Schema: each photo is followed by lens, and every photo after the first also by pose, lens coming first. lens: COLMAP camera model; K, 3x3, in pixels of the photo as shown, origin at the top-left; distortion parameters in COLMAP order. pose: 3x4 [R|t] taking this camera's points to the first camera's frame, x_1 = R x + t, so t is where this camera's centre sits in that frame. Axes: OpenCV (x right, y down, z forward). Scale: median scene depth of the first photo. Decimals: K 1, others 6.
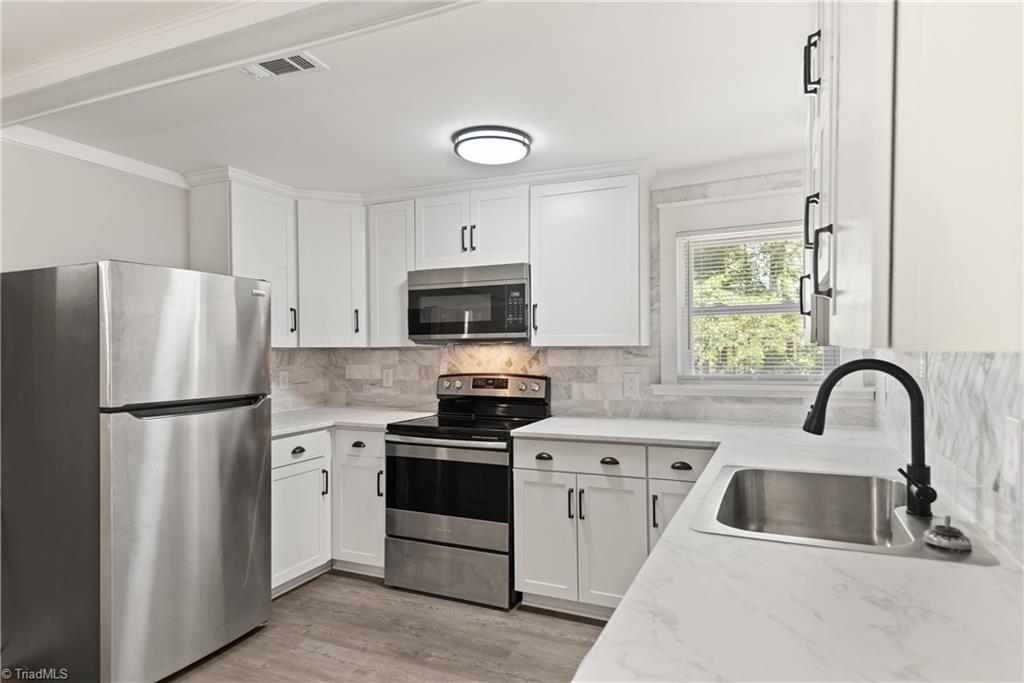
lens RADIAL K [[587.0, 0, 508.0], [0, 587.0, 353.0], [0, 0, 1]] dist [0.045093, 0.000094]
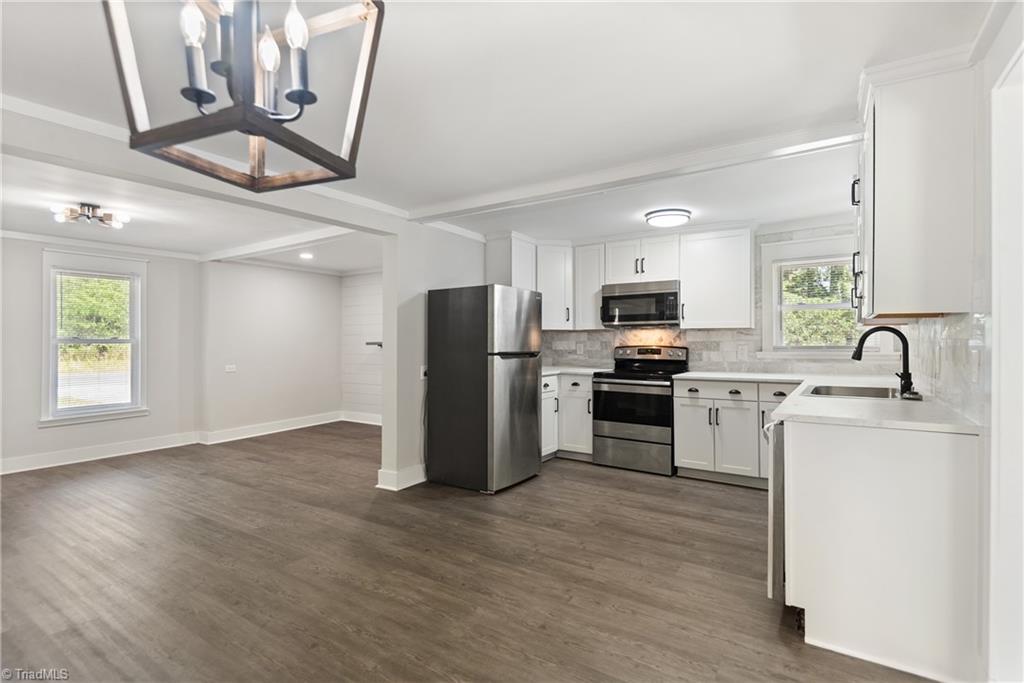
lens RADIAL K [[485.6, 0, 510.5], [0, 485.6, 339.7], [0, 0, 1]] dist [0.035405, -0.023873]
pose [[0.987039, 0.007735, -0.160297, -0.218483], [-0.009957, 0.999865, -0.013063, 0.044277], [0.160174, 0.014490, 0.986982, -0.473994]]
